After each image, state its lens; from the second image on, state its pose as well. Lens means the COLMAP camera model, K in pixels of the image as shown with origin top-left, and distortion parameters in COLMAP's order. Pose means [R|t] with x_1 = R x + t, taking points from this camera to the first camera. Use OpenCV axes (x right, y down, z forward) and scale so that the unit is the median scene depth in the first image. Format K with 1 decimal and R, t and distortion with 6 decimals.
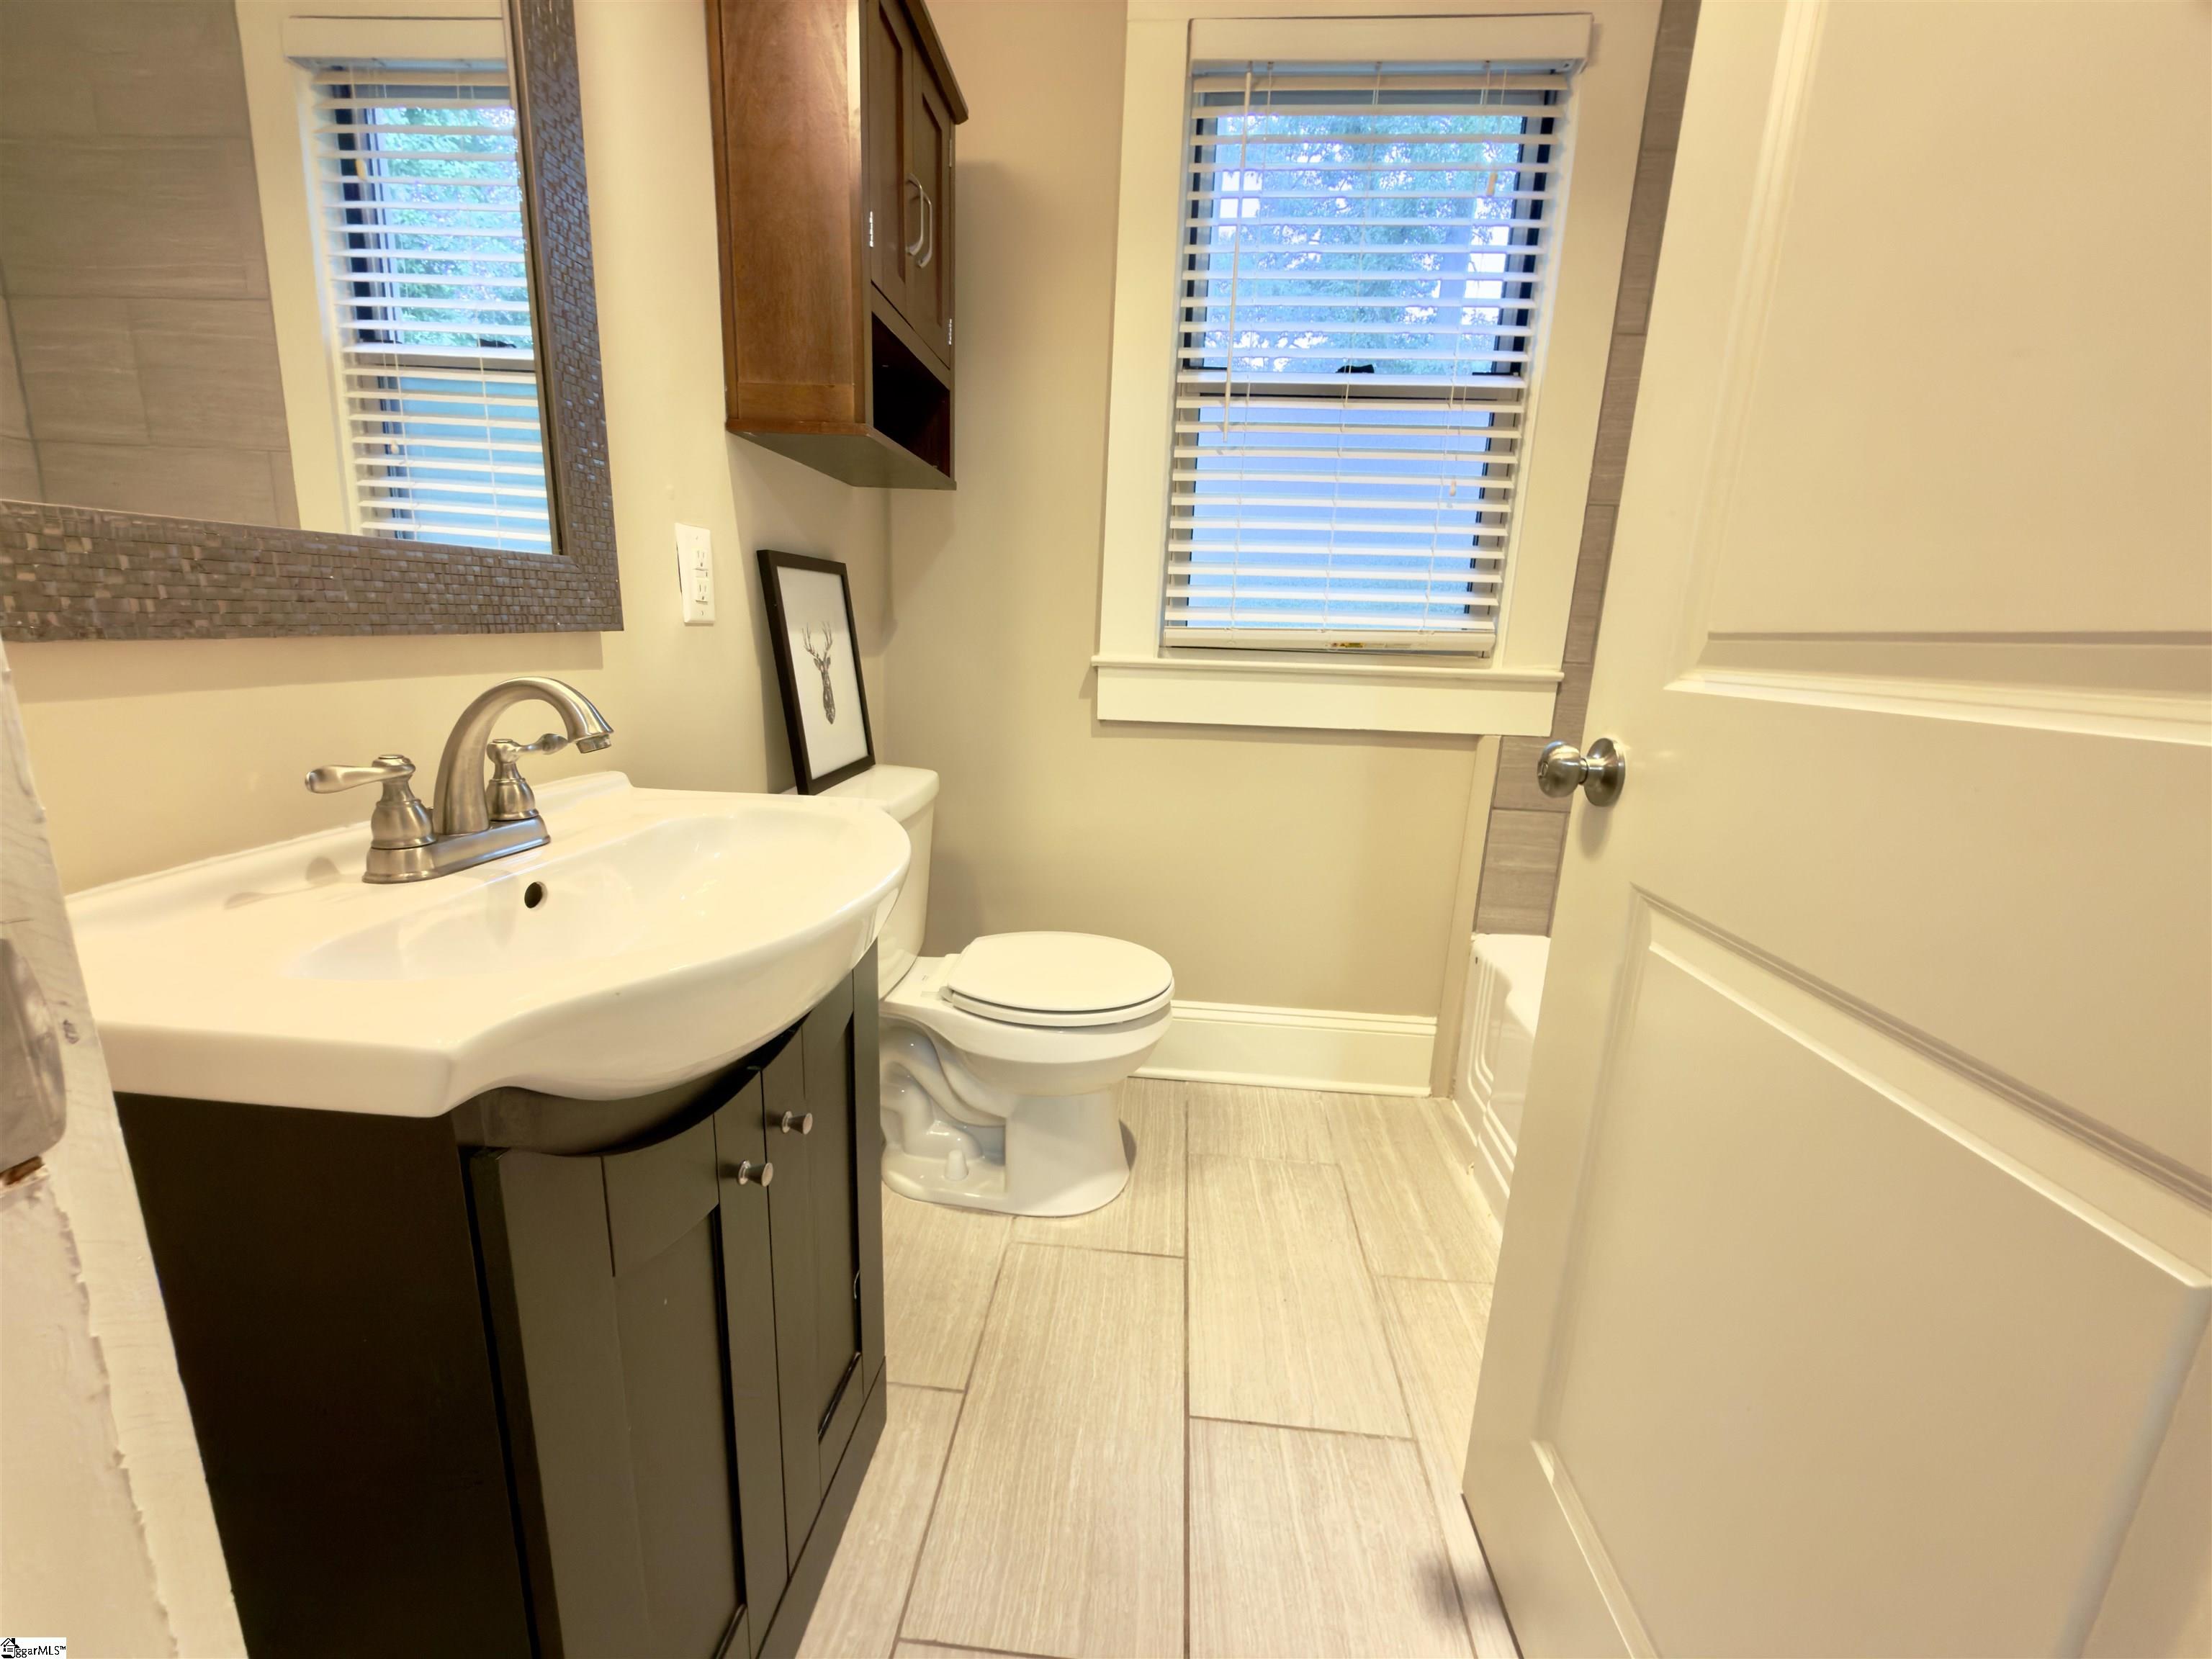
lens RADIAL K [[879.4, 0, 1101.9], [0, 879.4, 826.3], [0, 0, 1]] dist [0.002116, -0.000458]
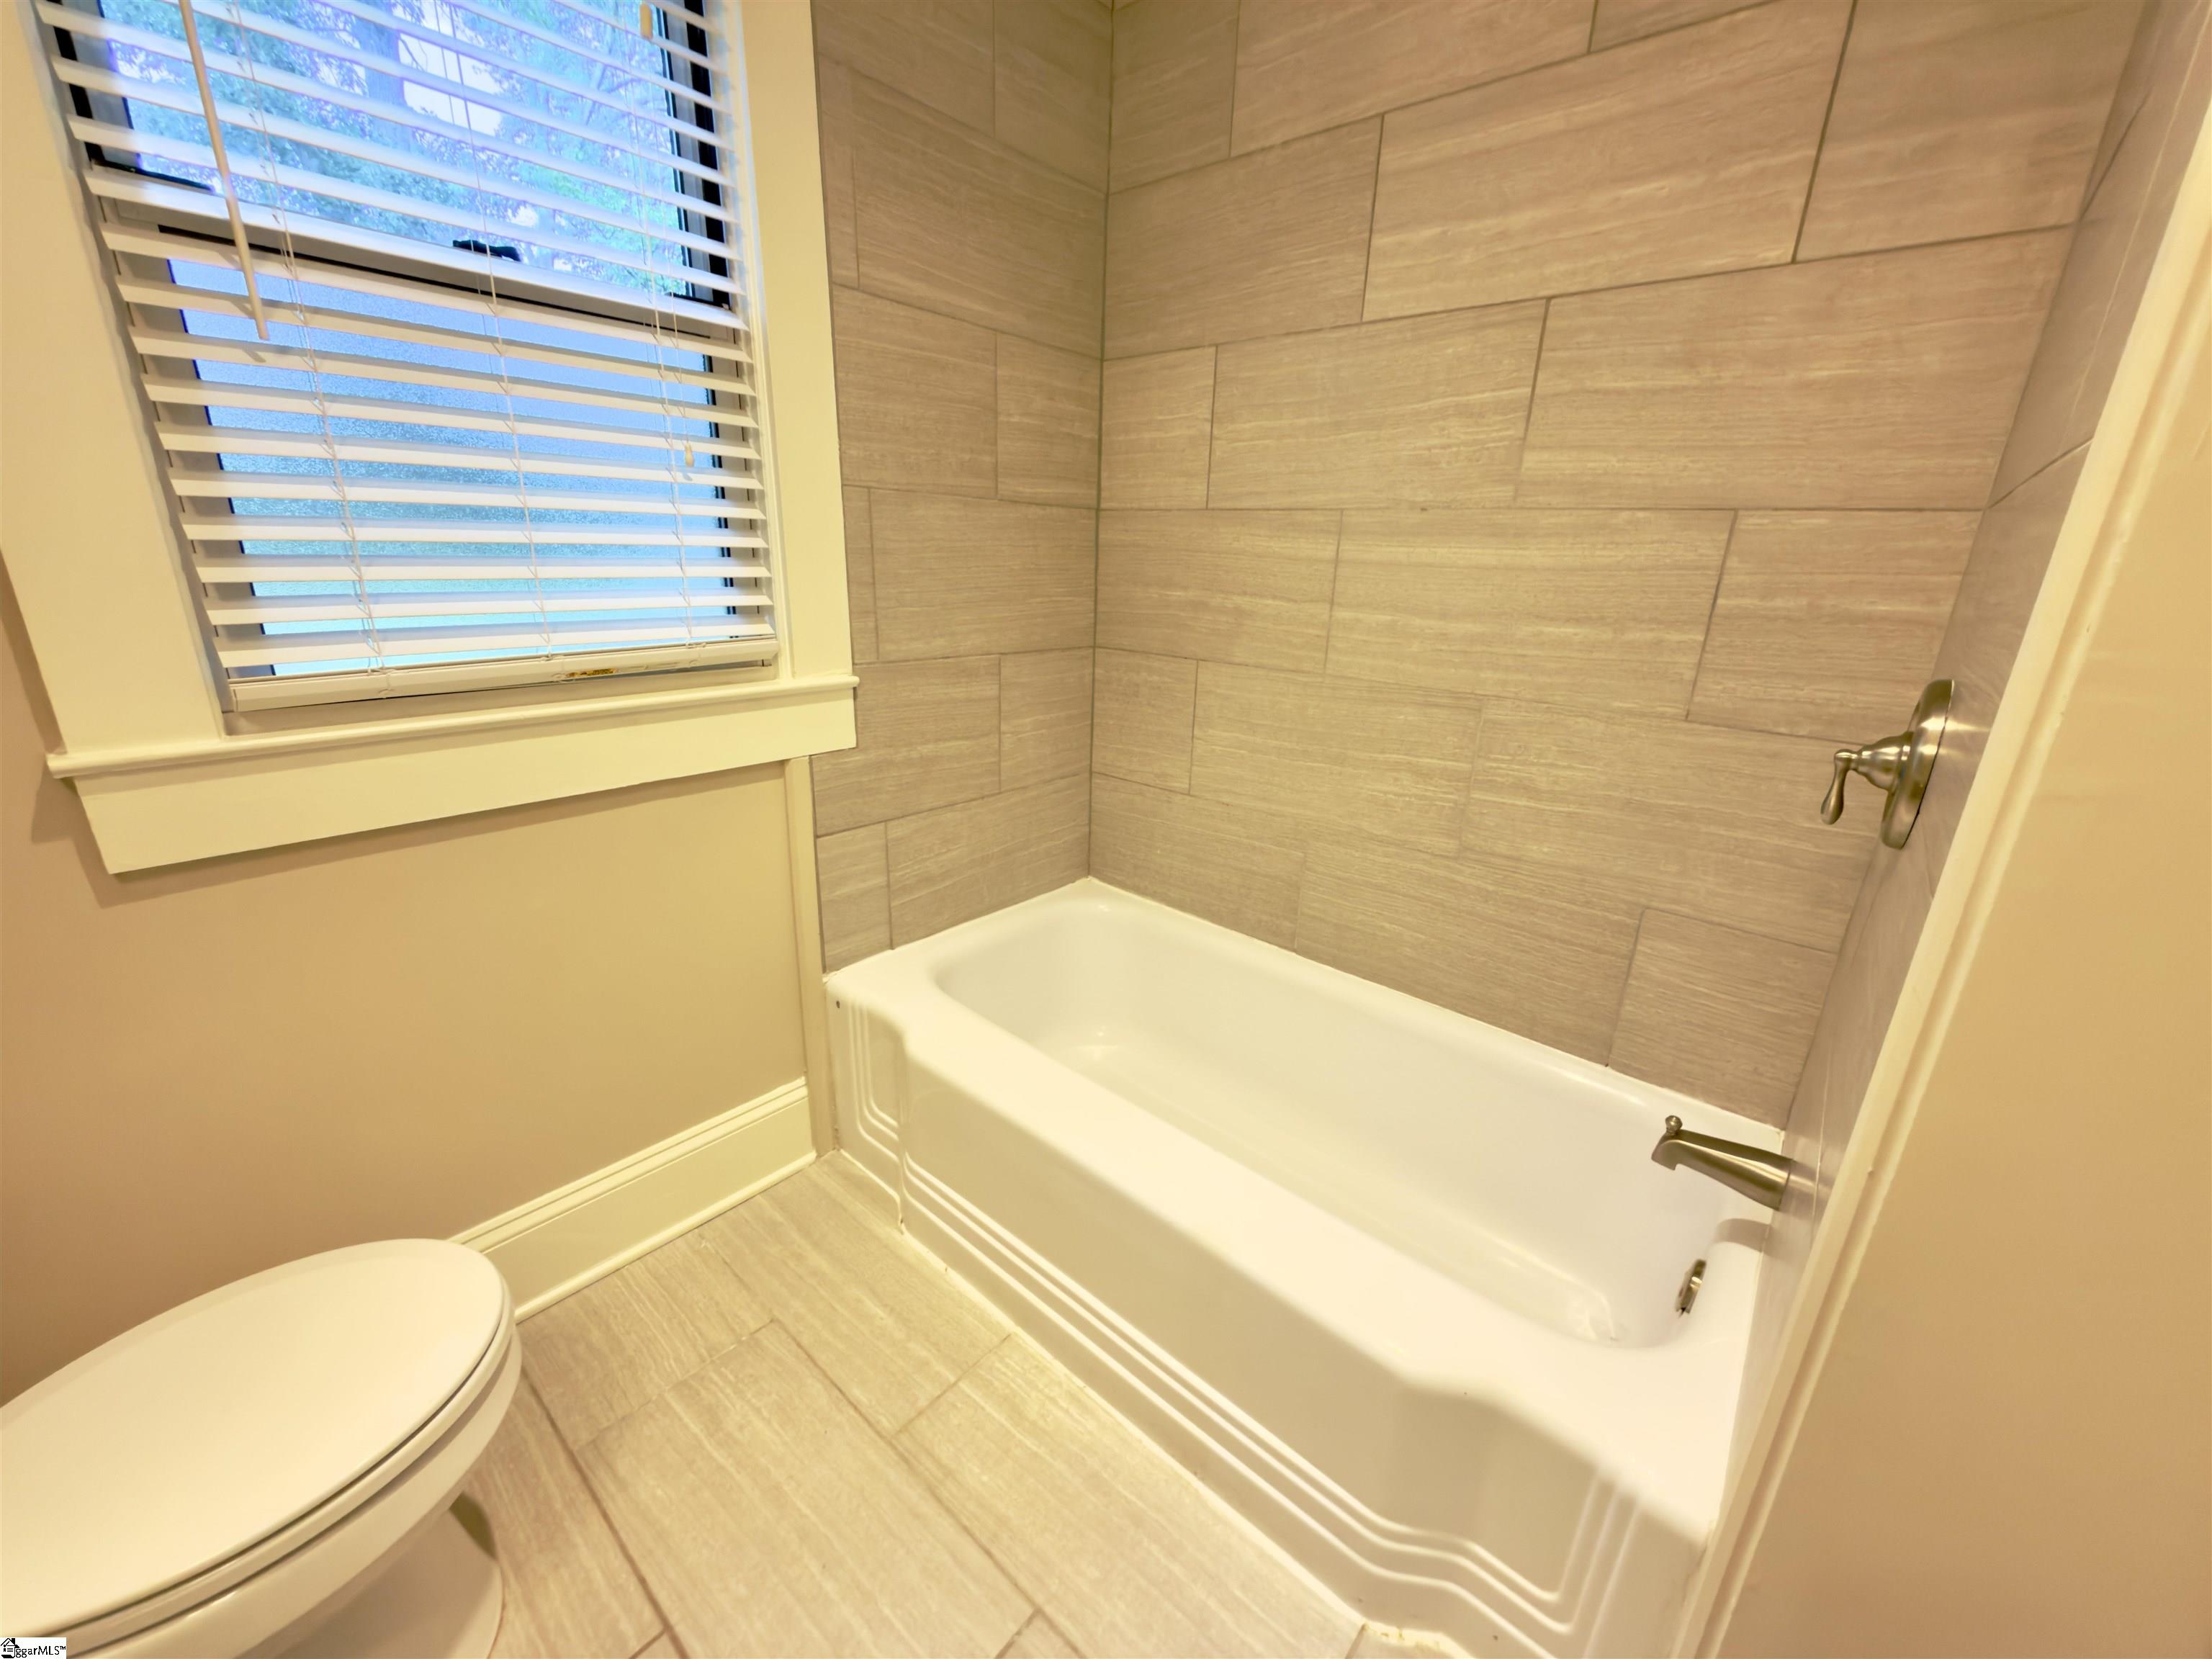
lens RADIAL K [[879.4, 0, 1101.6], [0, 879.4, 833.5], [0, 0, 1]] dist [0.002116, -0.000458]
pose [[0.590620, -0.269553, 0.760598, -0.049919], [0.178608, 0.962849, 0.202537, -0.155948], [-0.786936, 0.016227, 0.616822, 0.252703]]
